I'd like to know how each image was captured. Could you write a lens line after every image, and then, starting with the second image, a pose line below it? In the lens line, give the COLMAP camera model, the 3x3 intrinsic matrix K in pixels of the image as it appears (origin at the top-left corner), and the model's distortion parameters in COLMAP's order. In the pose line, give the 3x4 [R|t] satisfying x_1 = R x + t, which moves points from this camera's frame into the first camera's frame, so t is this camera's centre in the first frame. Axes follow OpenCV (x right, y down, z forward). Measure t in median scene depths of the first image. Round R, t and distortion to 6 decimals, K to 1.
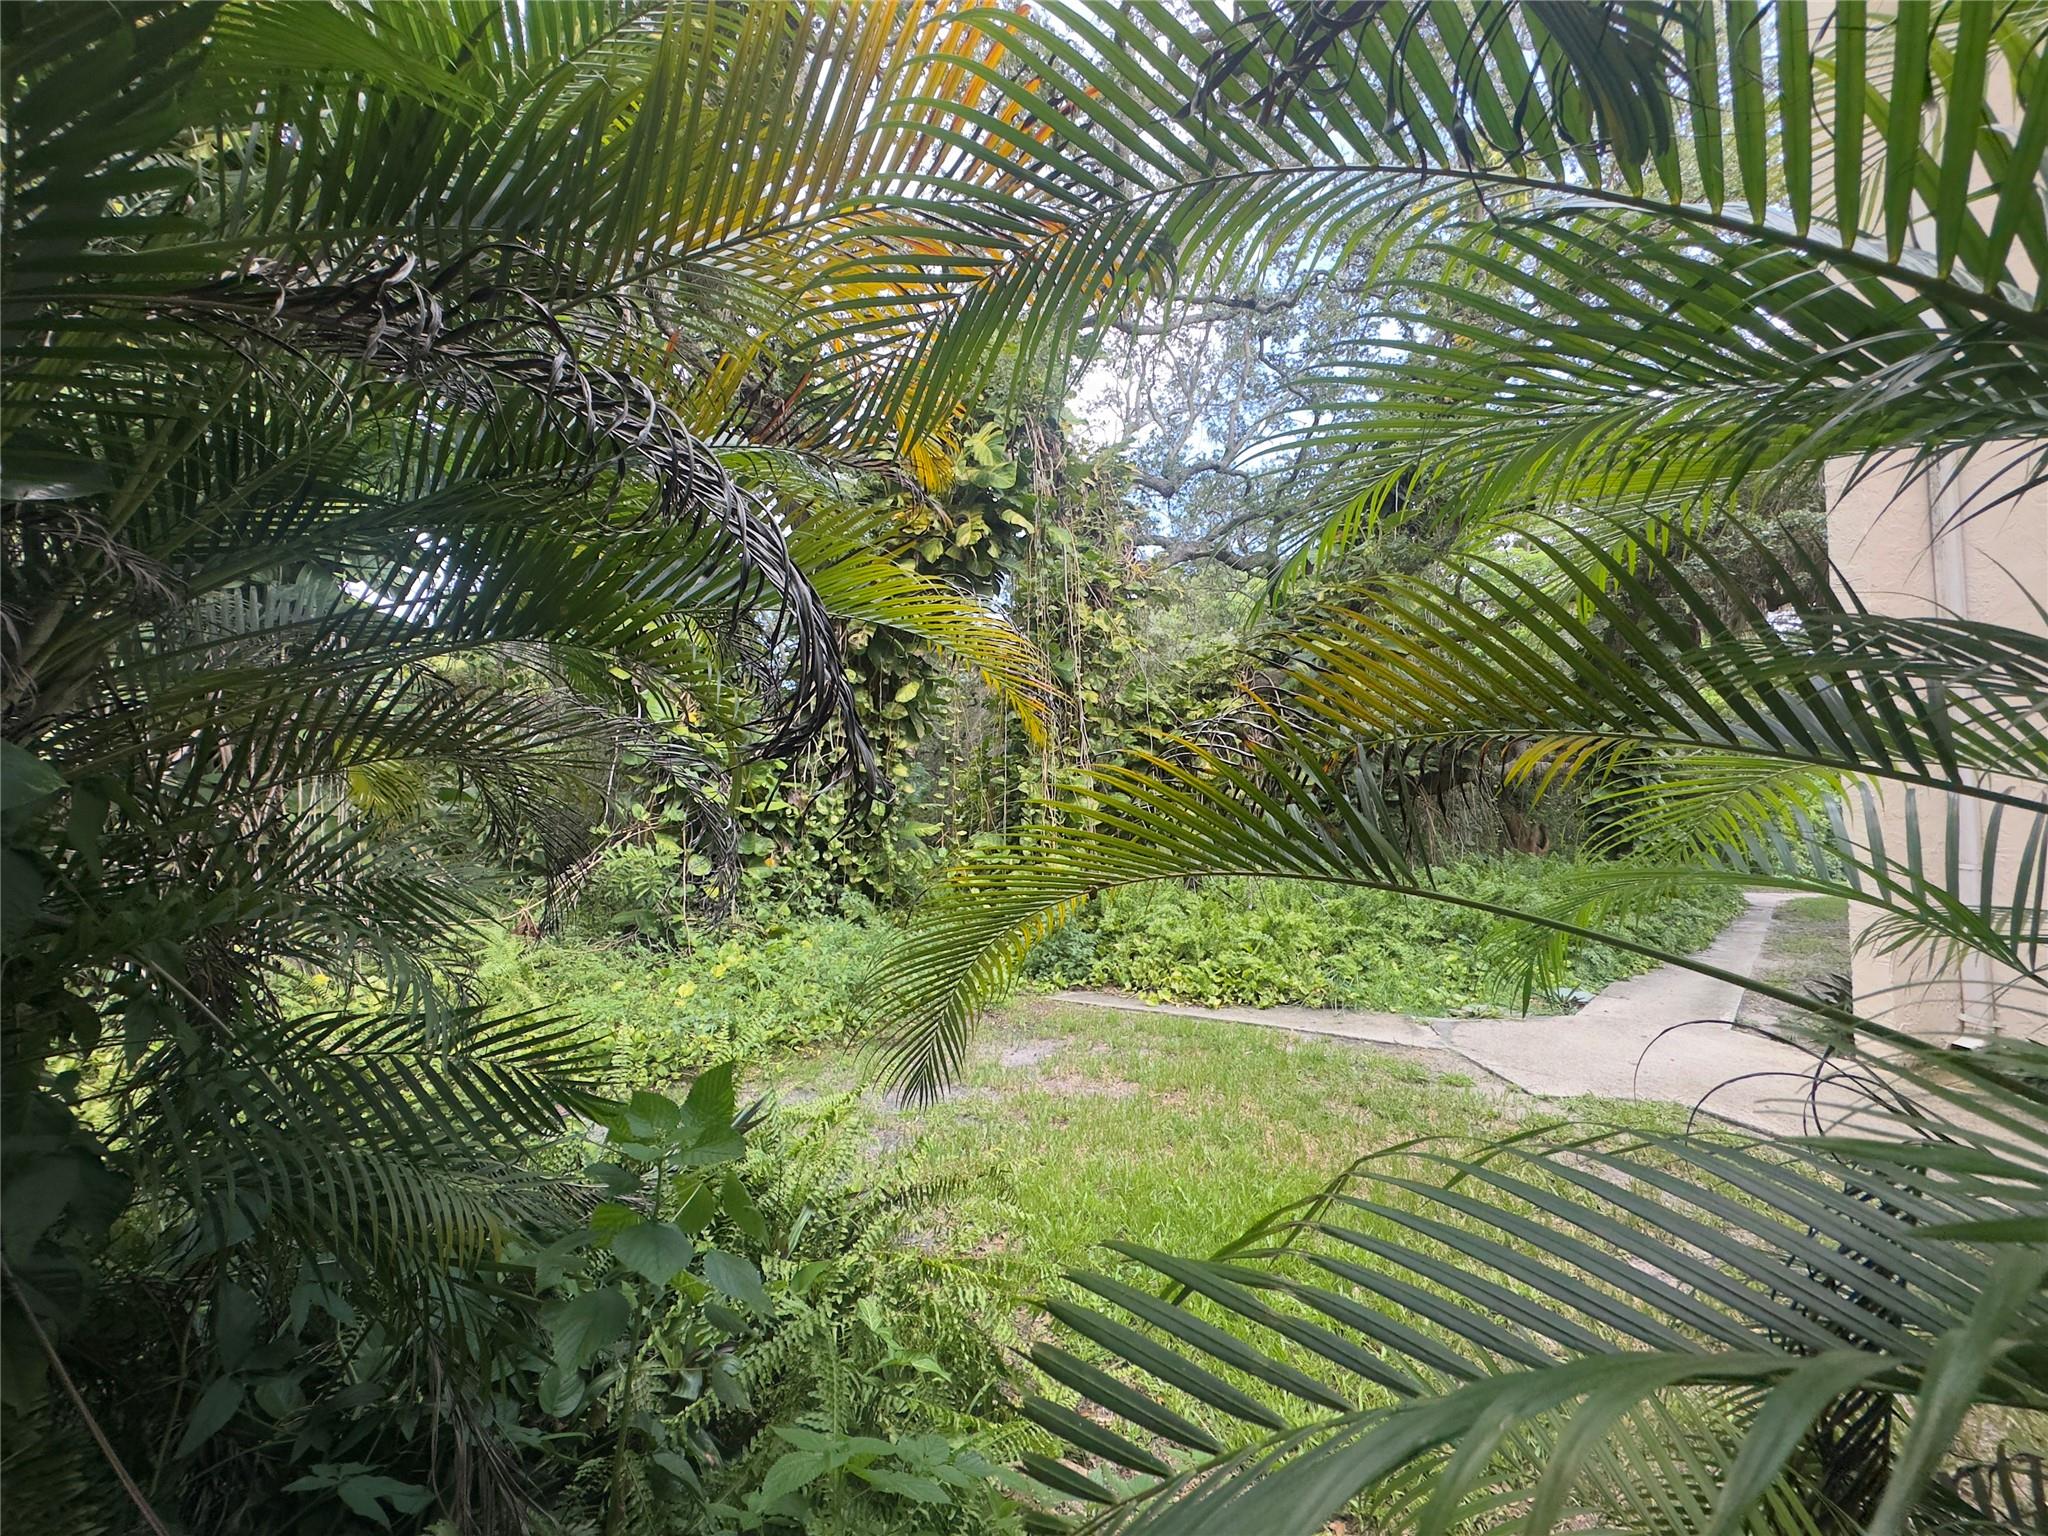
lens RADIAL K [[815.4, 0, 1025.3], [0, 815.4, 766.2], [0, 0, 1]] dist [0.000583, -0.000016]
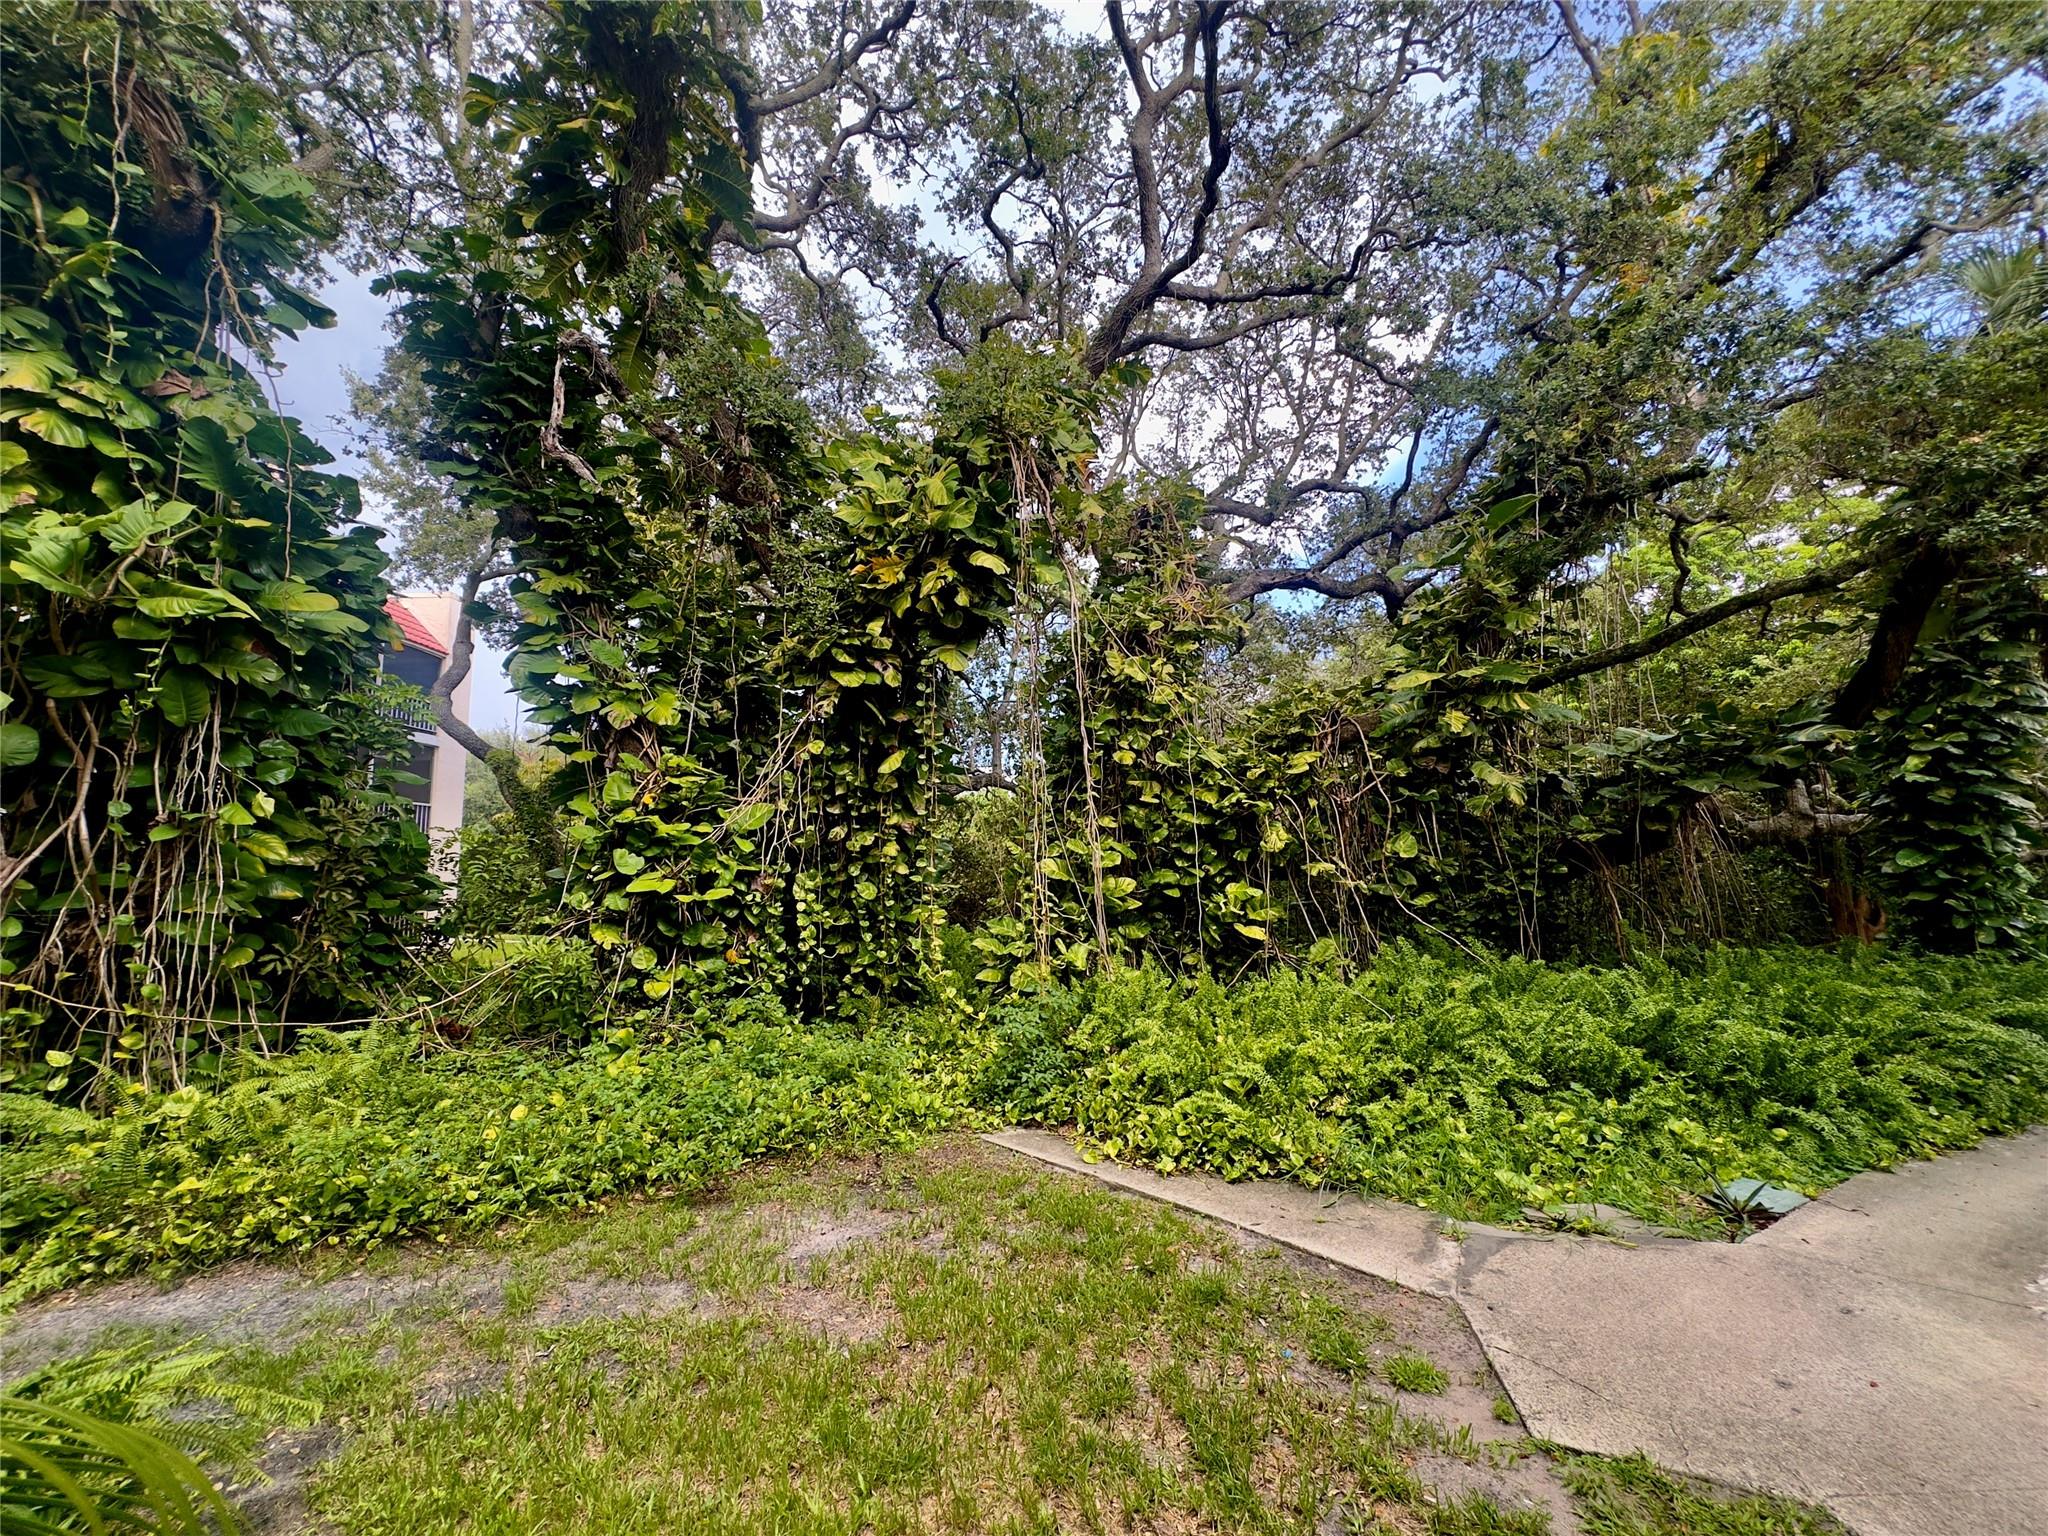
lens RADIAL K [[815.4, 0, 1025.3], [0, 815.4, 766.2], [0, 0, 1]] dist [0.000583, -0.000016]
pose [[0.965697, -0.042255, -0.256211, 0.247805], [0.021915, 0.996414, -0.081729, -0.010181], [0.258746, 0.073310, 0.963160, 0.184642]]
